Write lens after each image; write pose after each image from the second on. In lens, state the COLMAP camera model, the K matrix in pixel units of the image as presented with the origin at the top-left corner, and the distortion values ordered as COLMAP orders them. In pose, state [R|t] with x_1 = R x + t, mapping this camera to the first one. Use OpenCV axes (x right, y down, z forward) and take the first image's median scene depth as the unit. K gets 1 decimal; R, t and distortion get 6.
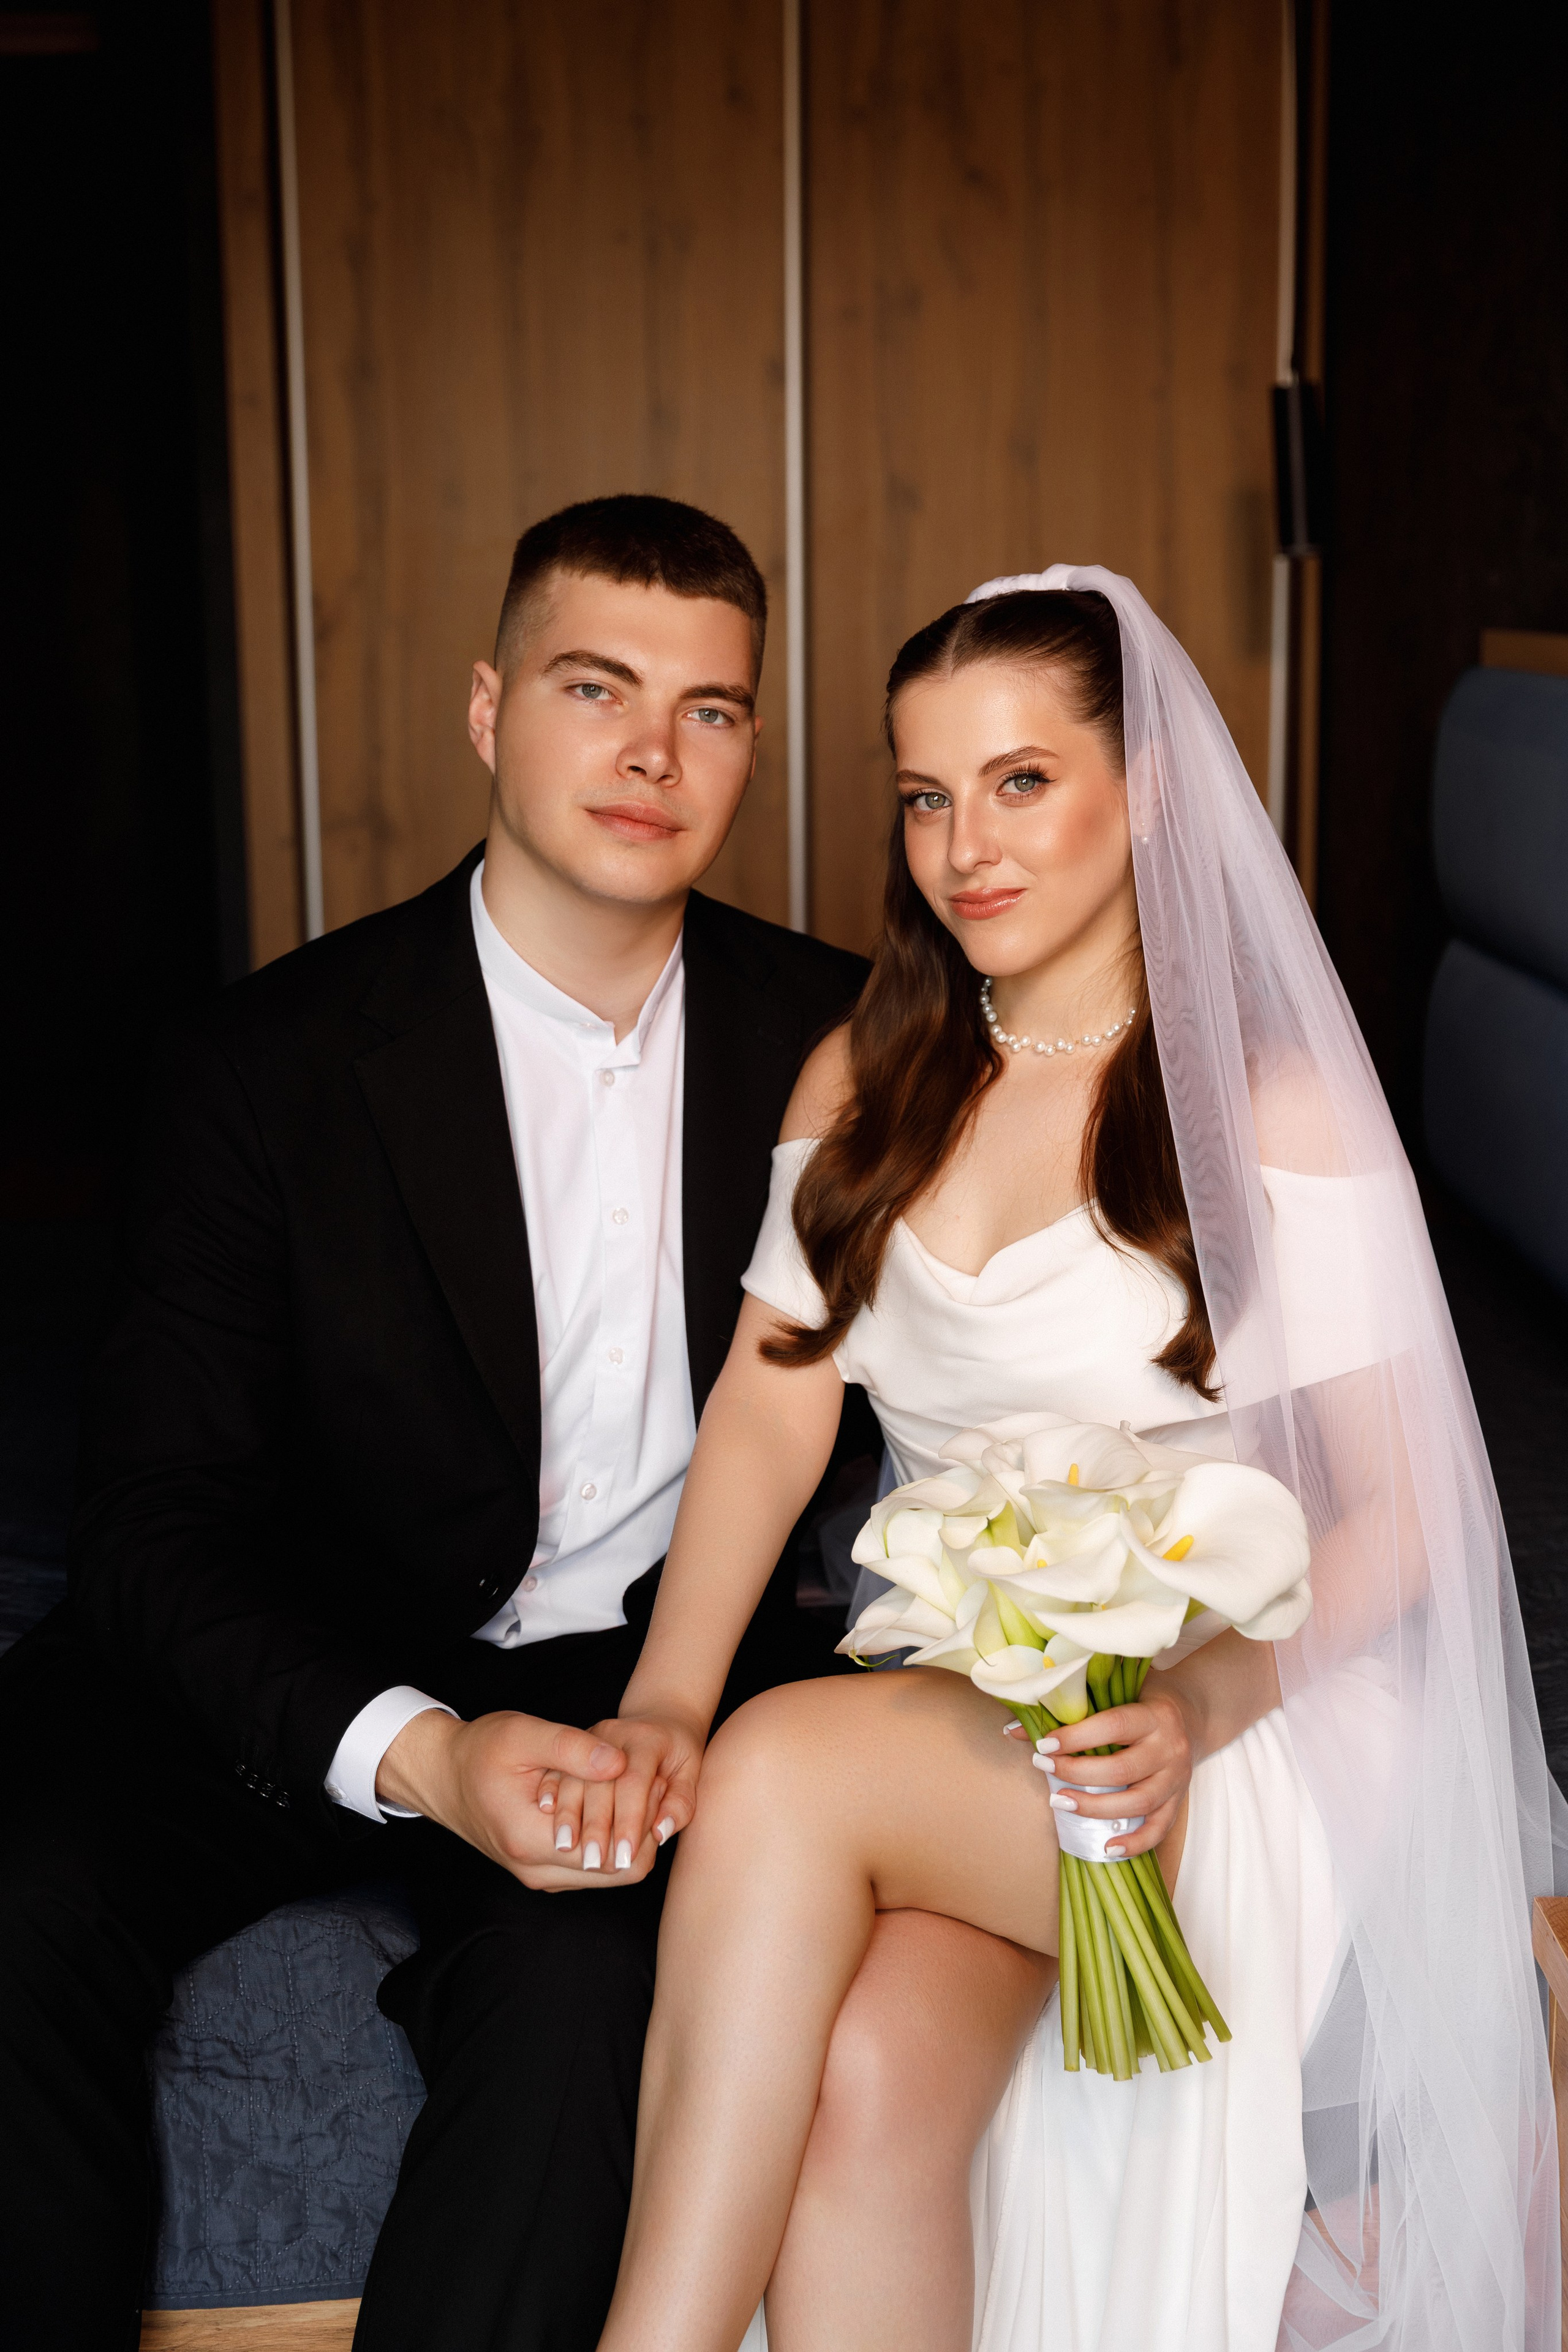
lens RADIAL K [[3327.3, 0, 793.1], [0, 3327.3, 1175.2], [0, 0, 1]] dist [0.020283, -0.086631]
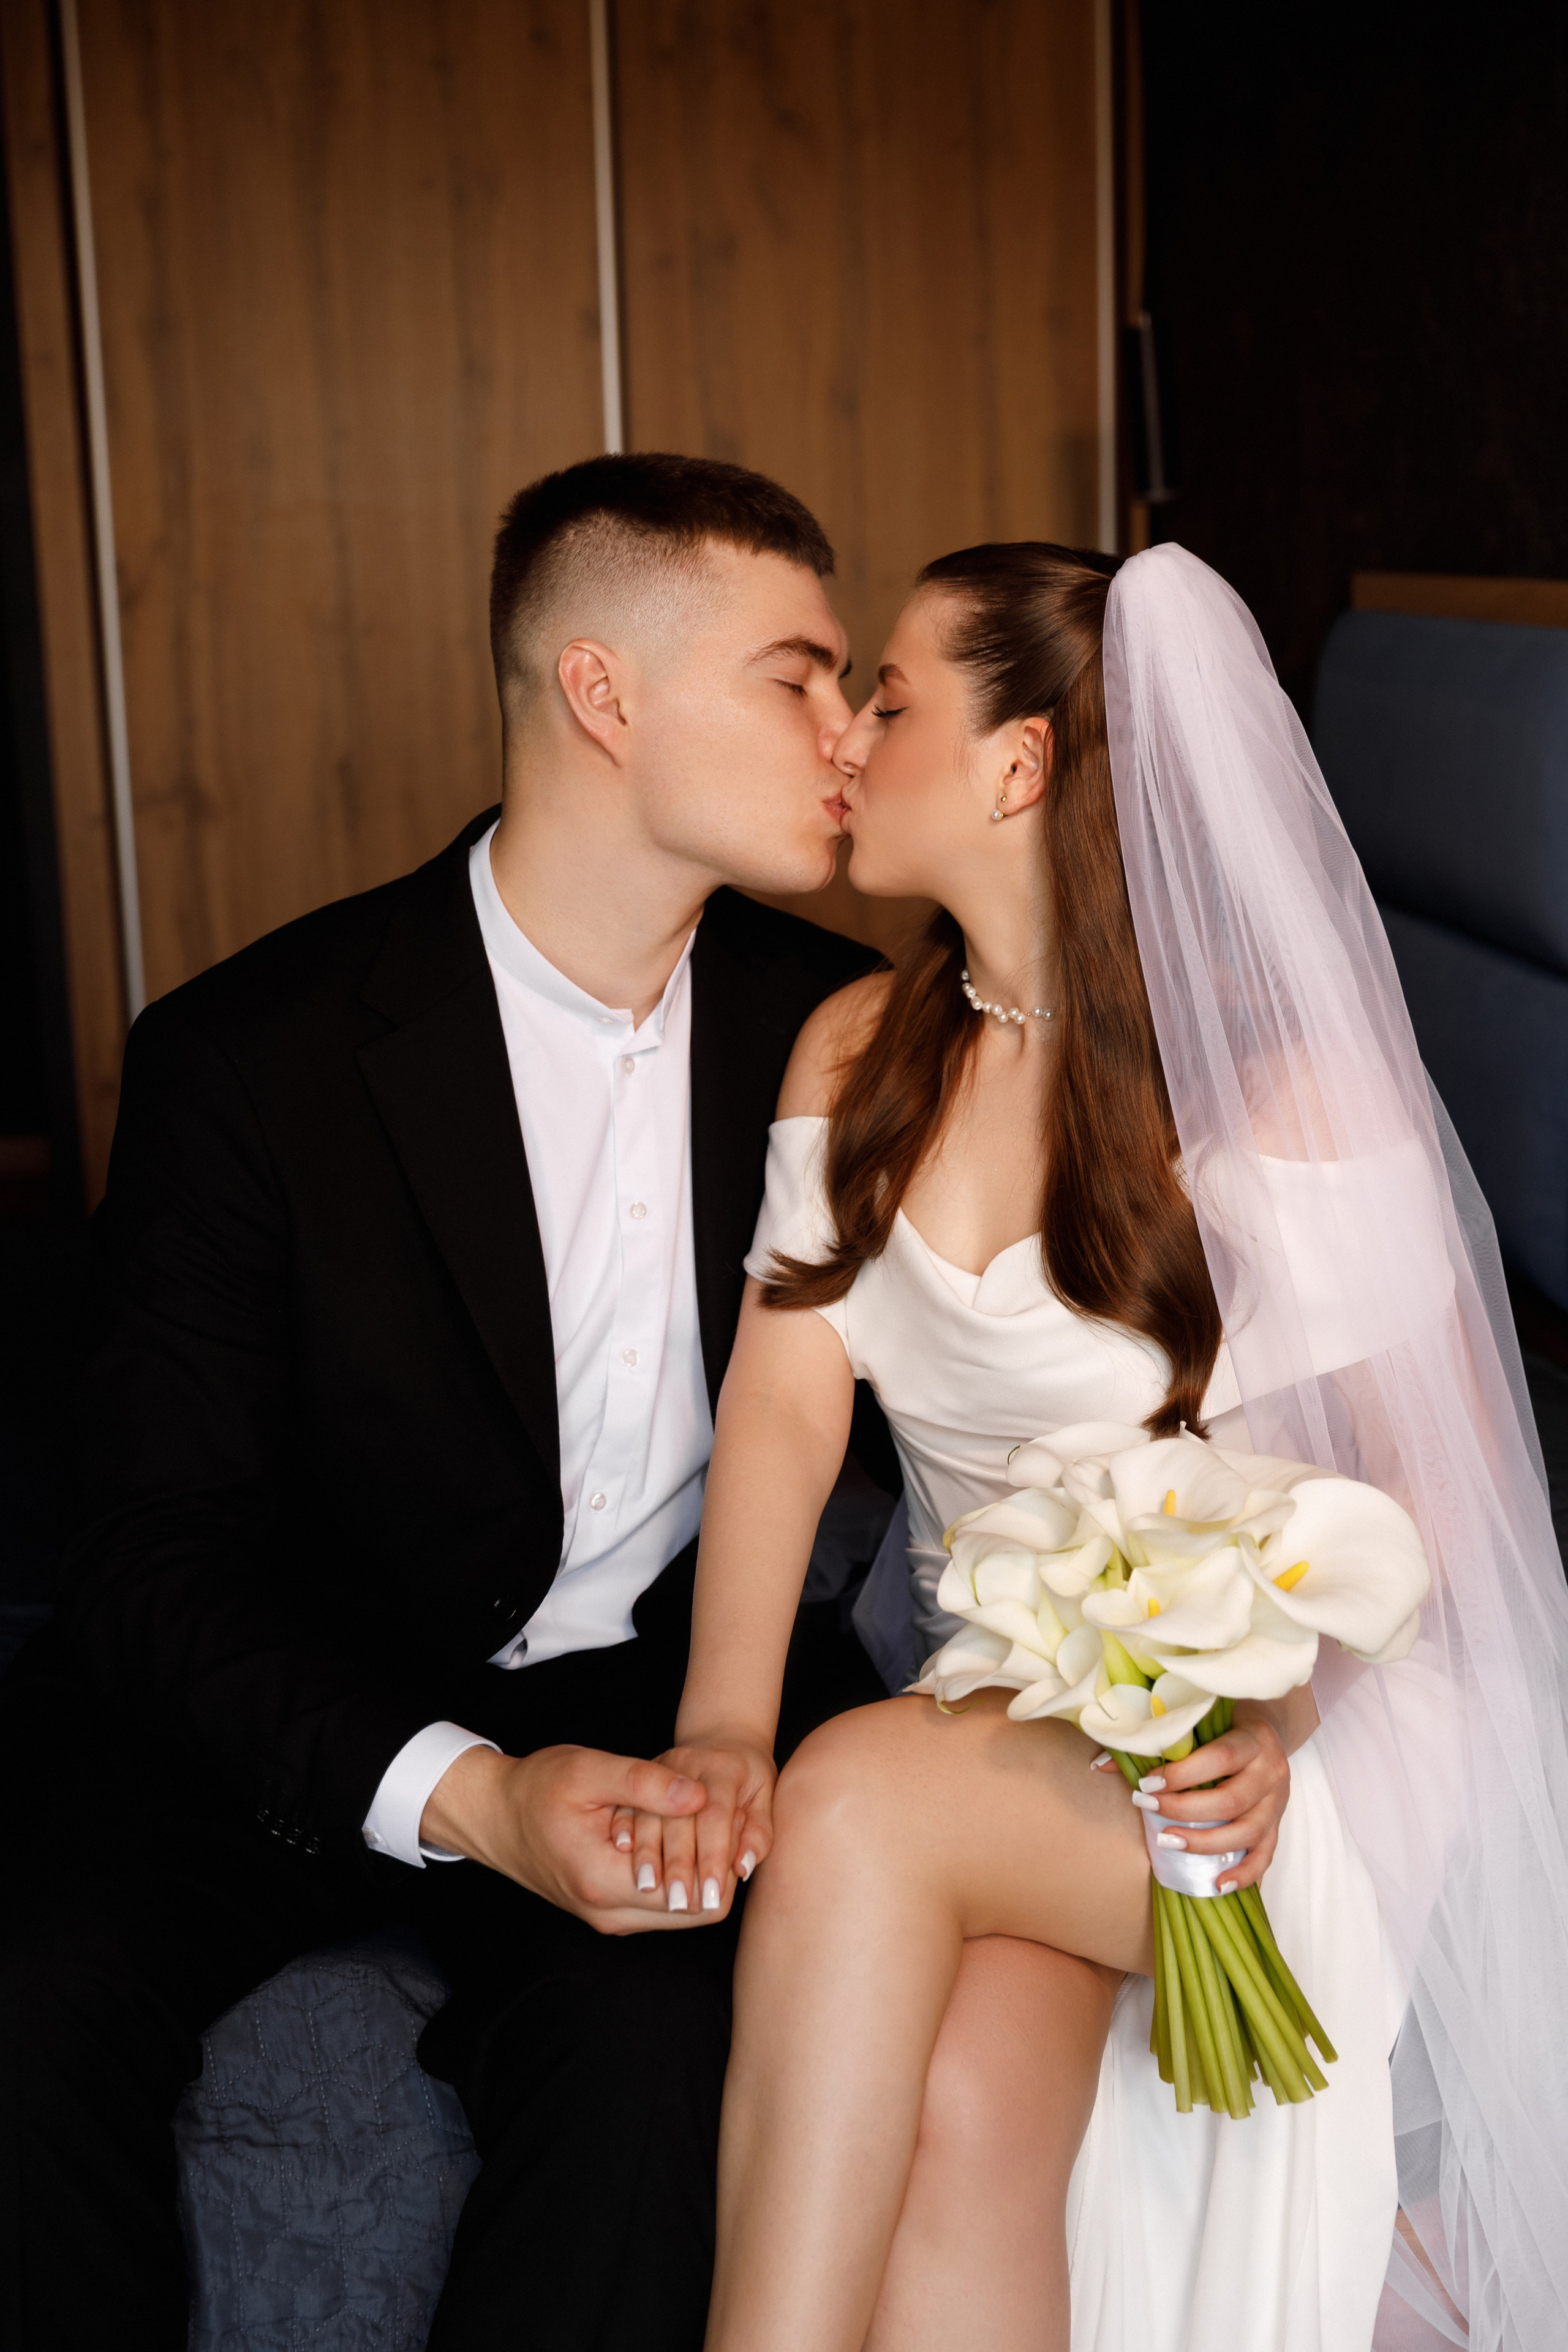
lens RADIAL K [[3327.3, 0, 793.1], [0, 3327.3, 1175.2], [0, 0, 1]] dist [0.020283, -0.086631]
pose [[0.996202, -0.034025, 0.080146, -0.084673], [0.033040, 0.999362, 0.013583, -0.009256], [-0.080557, -0.010884, 0.996691, 0.058266]]
